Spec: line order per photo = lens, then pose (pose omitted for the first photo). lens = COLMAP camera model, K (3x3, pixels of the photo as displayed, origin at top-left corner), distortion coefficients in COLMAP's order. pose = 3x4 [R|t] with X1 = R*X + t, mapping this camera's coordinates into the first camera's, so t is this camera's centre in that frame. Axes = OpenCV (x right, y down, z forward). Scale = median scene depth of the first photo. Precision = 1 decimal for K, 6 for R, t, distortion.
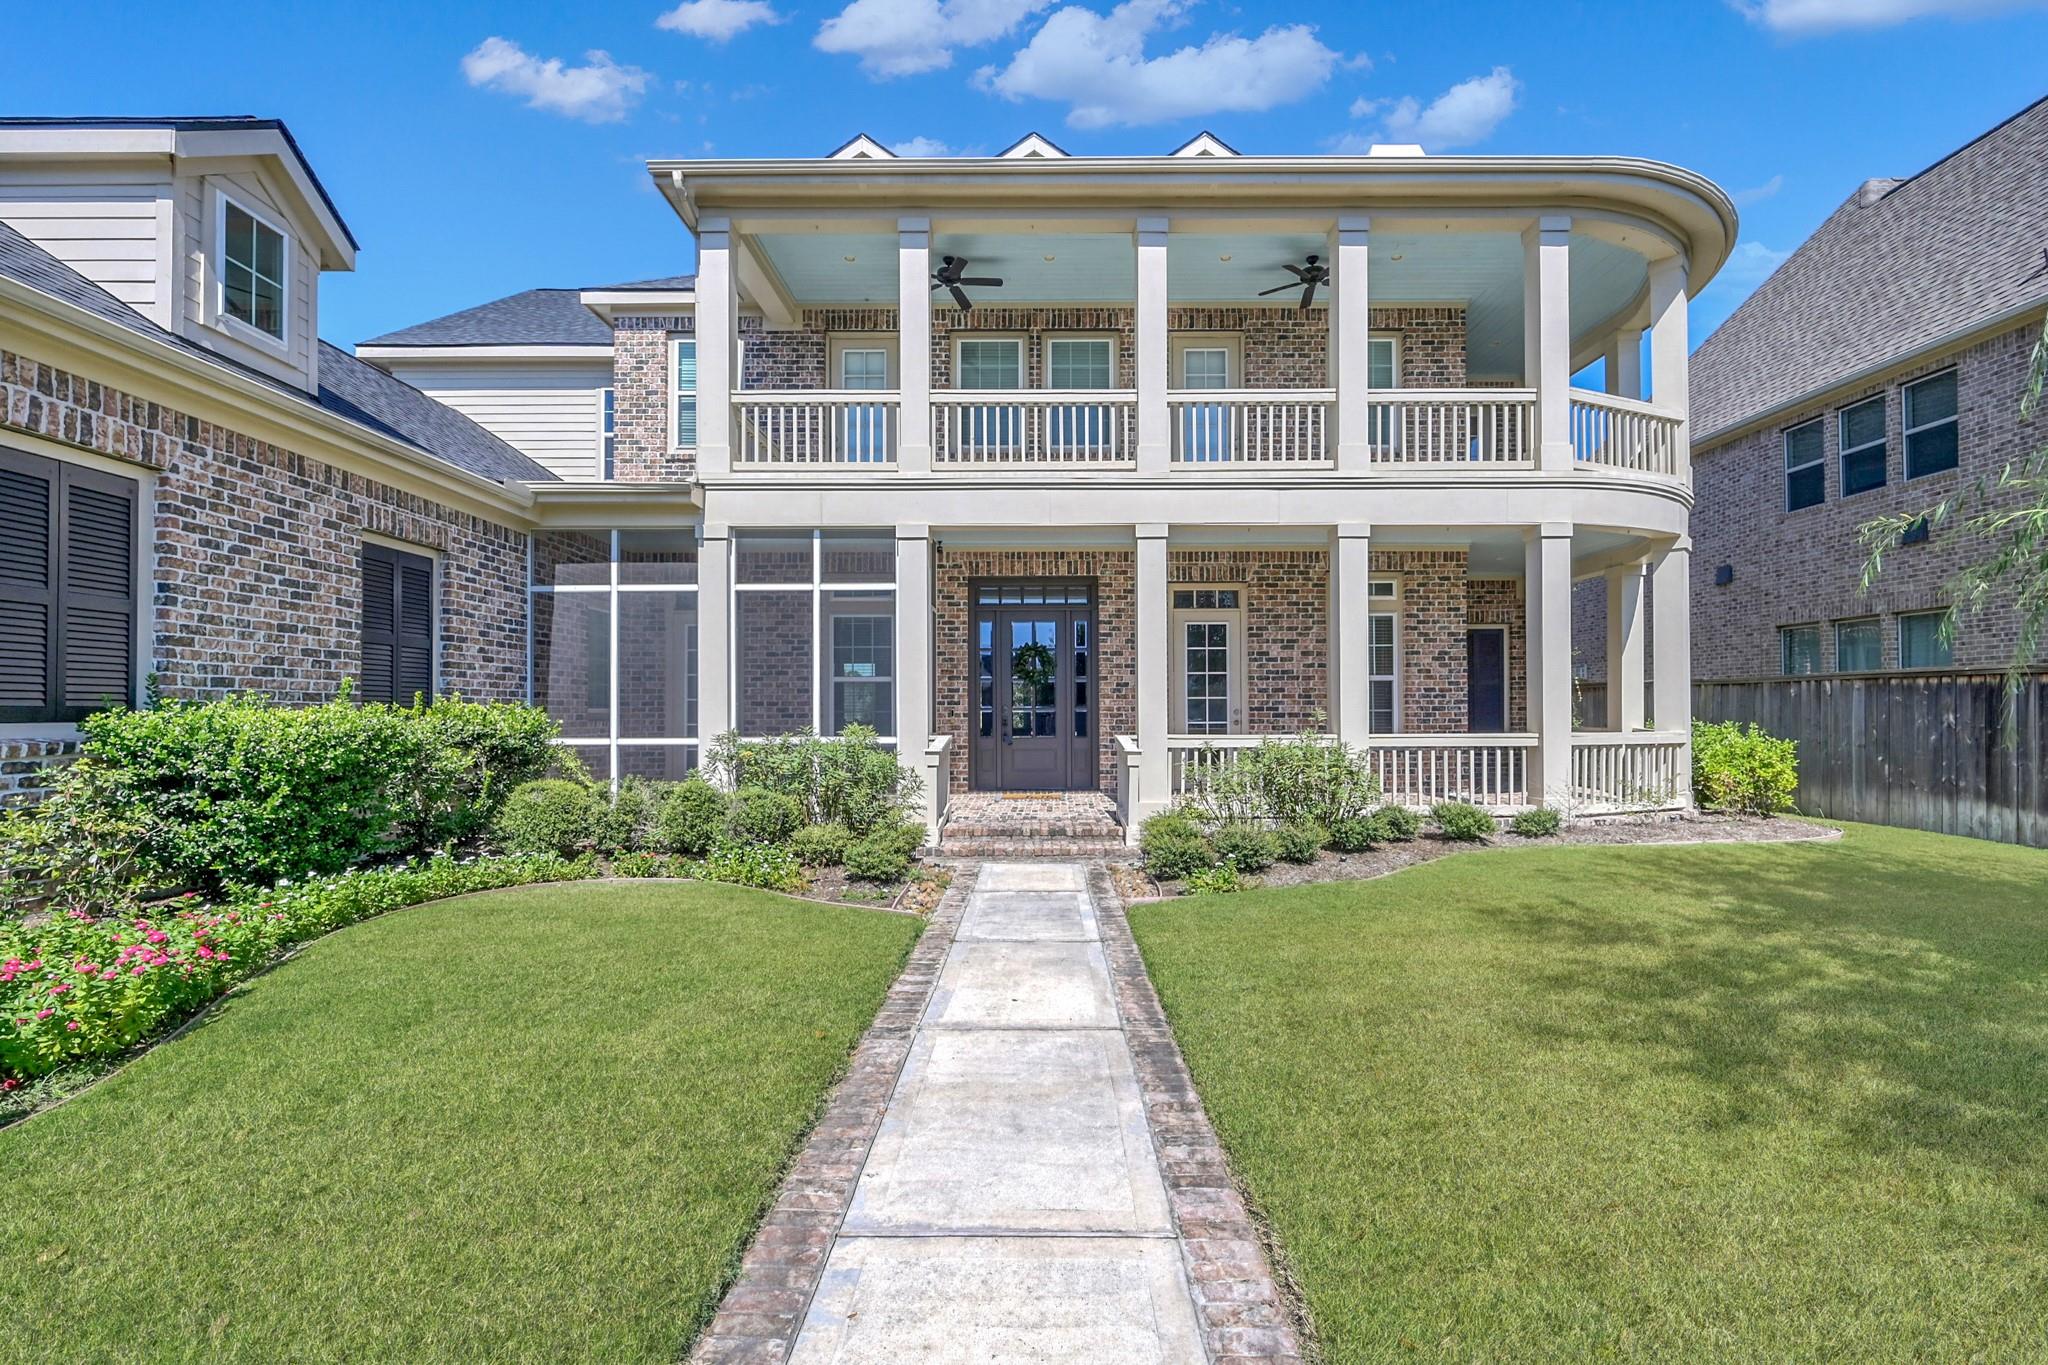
lens RADIAL K [[852.3, 0, 1038.7], [0, 852.3, 701.0], [0, 0, 1]] dist [-0.002329, 0.000136]
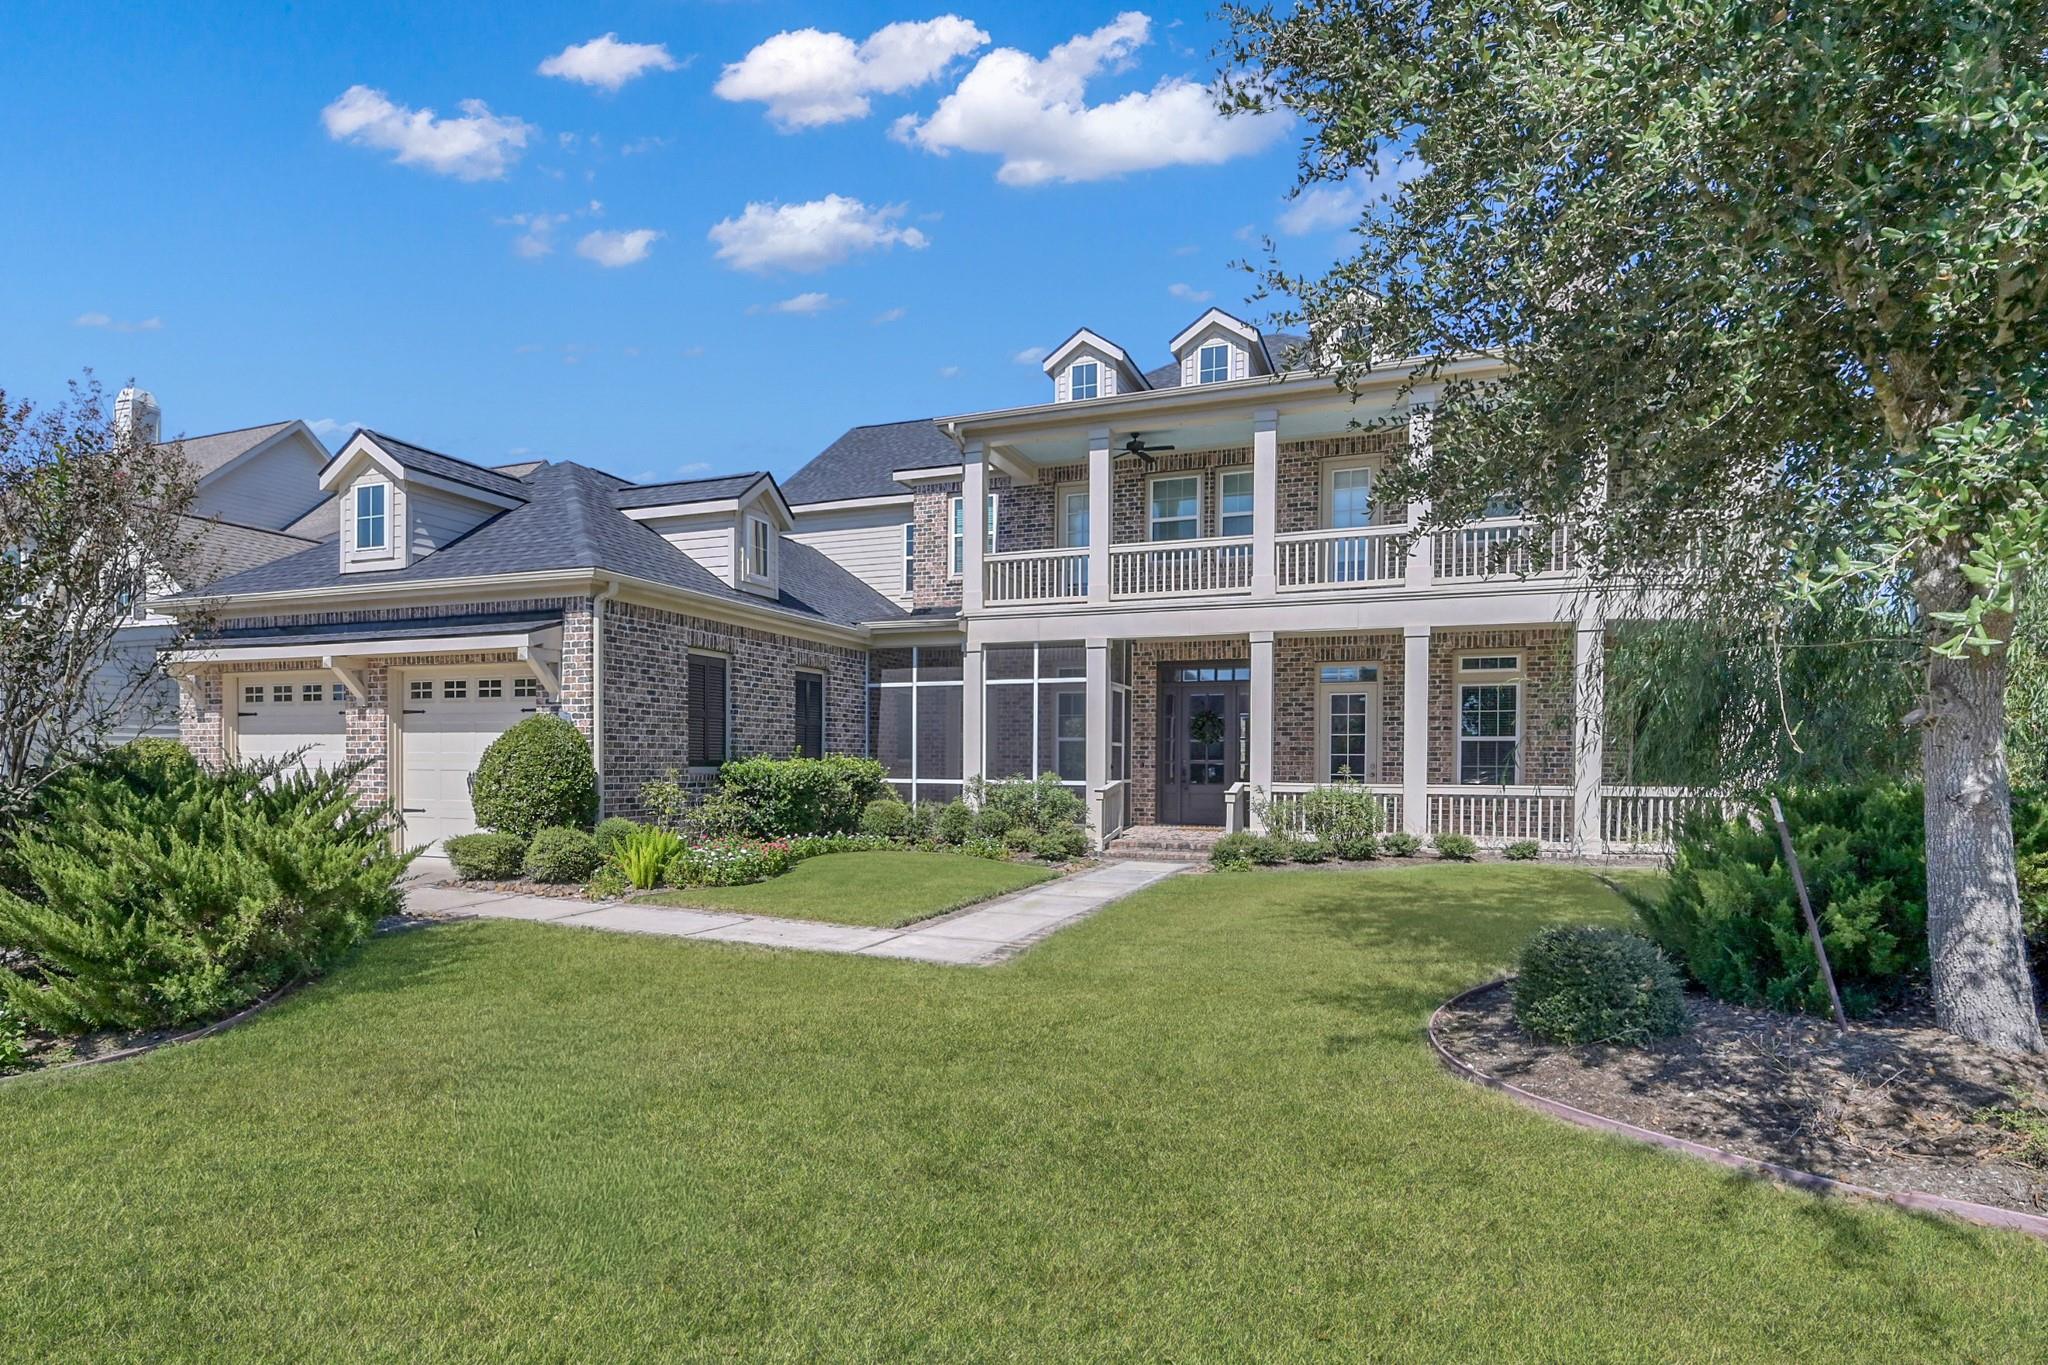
lens RADIAL K [[970.2, 0, 1017.3], [0, 970.2, 764.0], [0, 0, 1]] dist [0.000653, -0.000015]
pose [[0.939494, 0.010025, -0.342419, 0.298836], [-0.004198, 0.999834, 0.017754, -0.016899], [0.342540, -0.015243, 0.939380, -0.629249]]
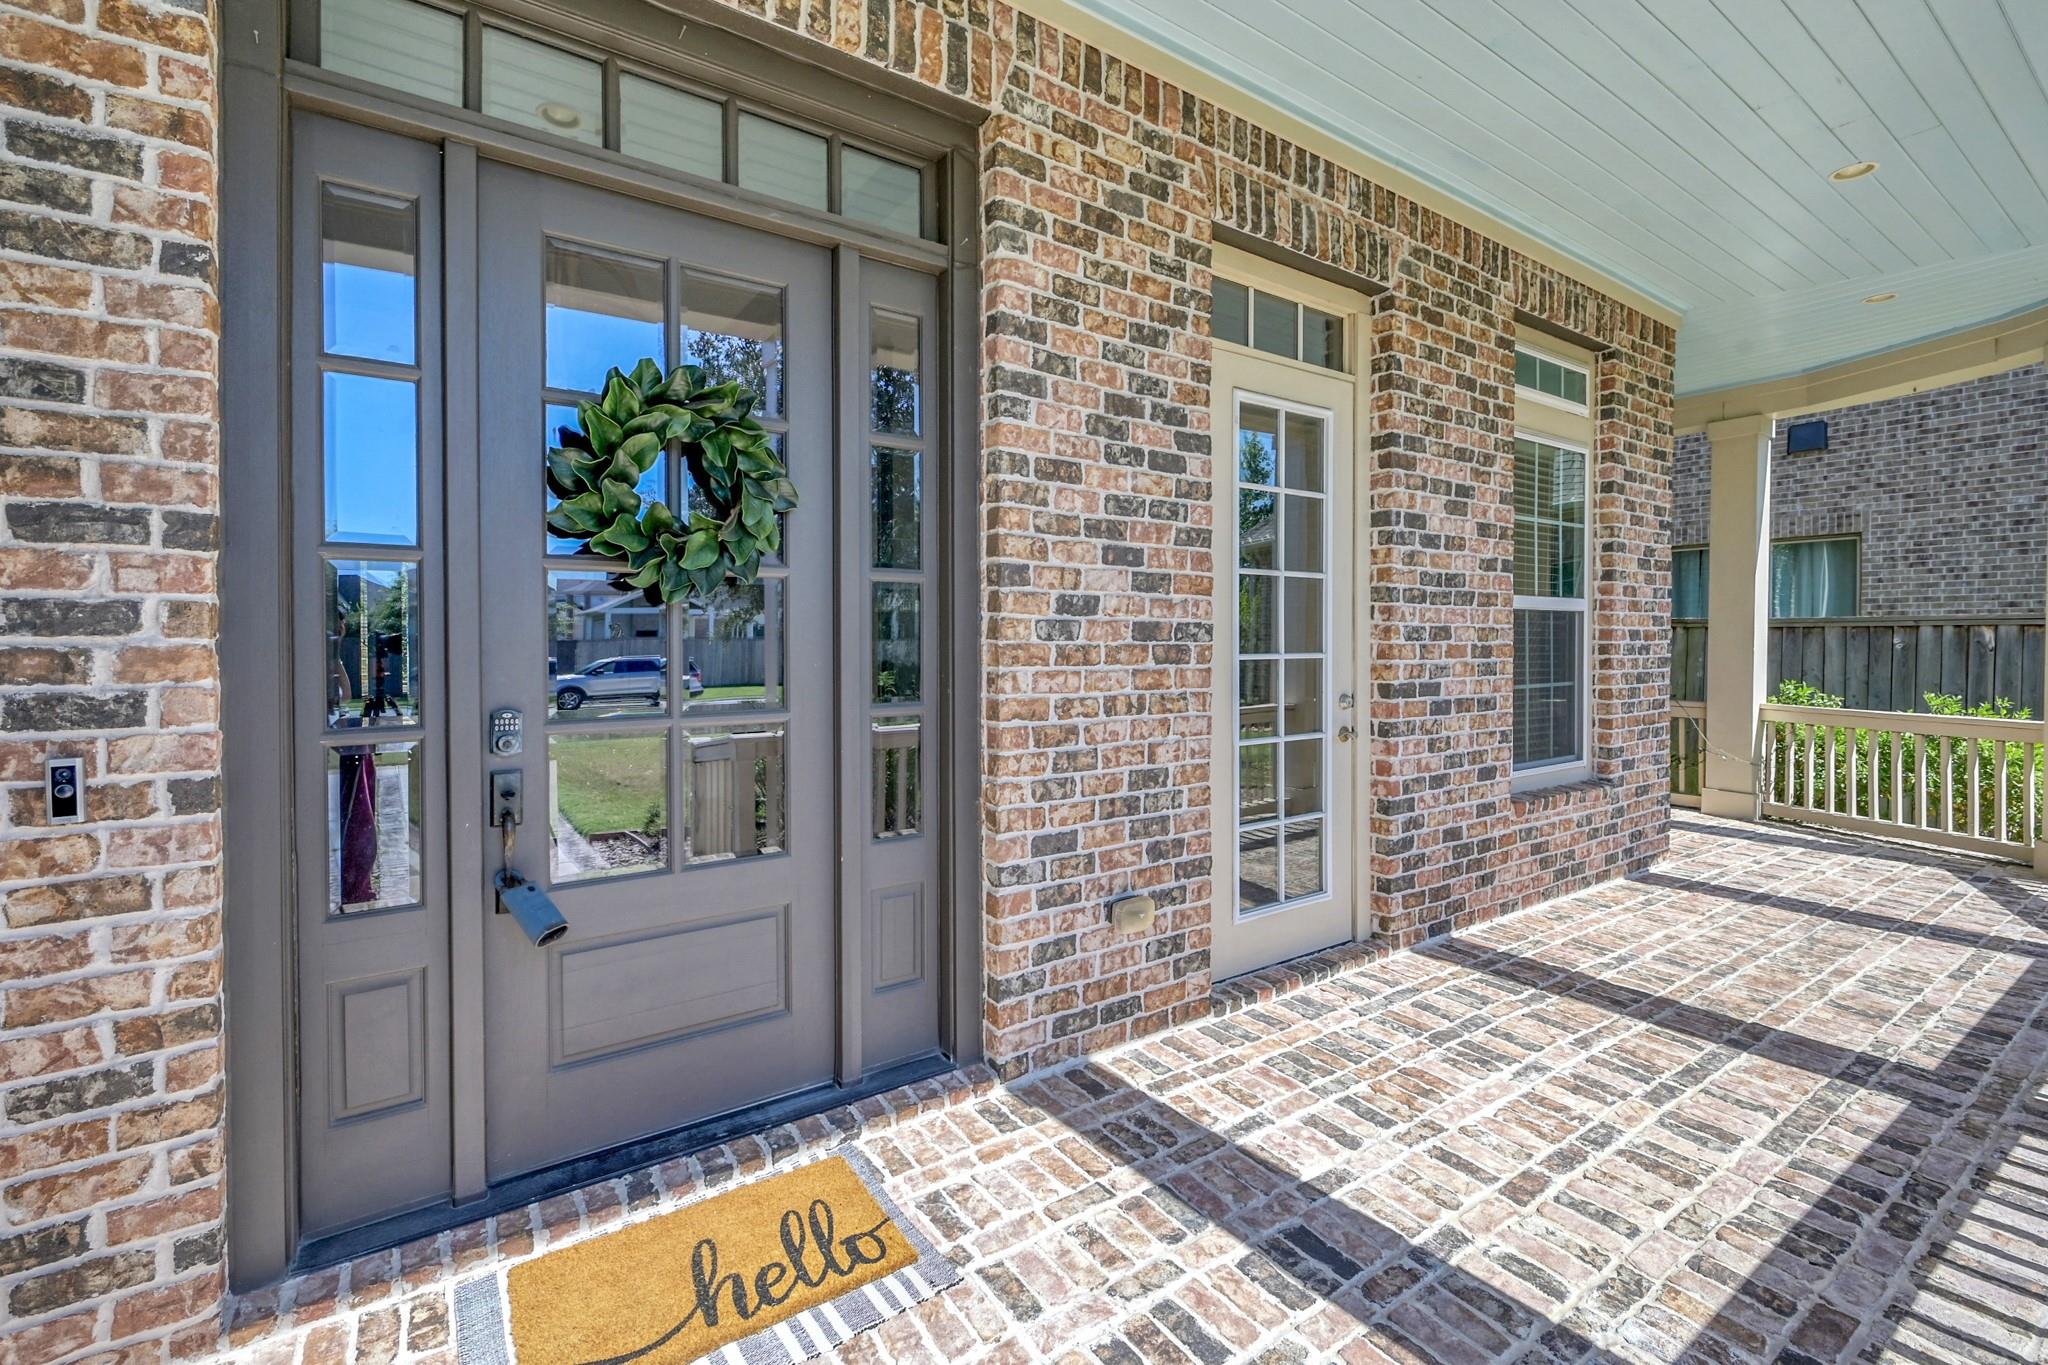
lens RADIAL K [[900.1, 0, 1018.0], [0, 900.1, 649.8], [0, 0, 1]] dist [-0.000517, 0.000453]
pose [[0.821113, -0.002901, 0.570758, -0.076360], [-0.012116, 0.999673, 0.022512, -0.015550], [-0.570637, -0.025400, 0.820809, 1.033102]]
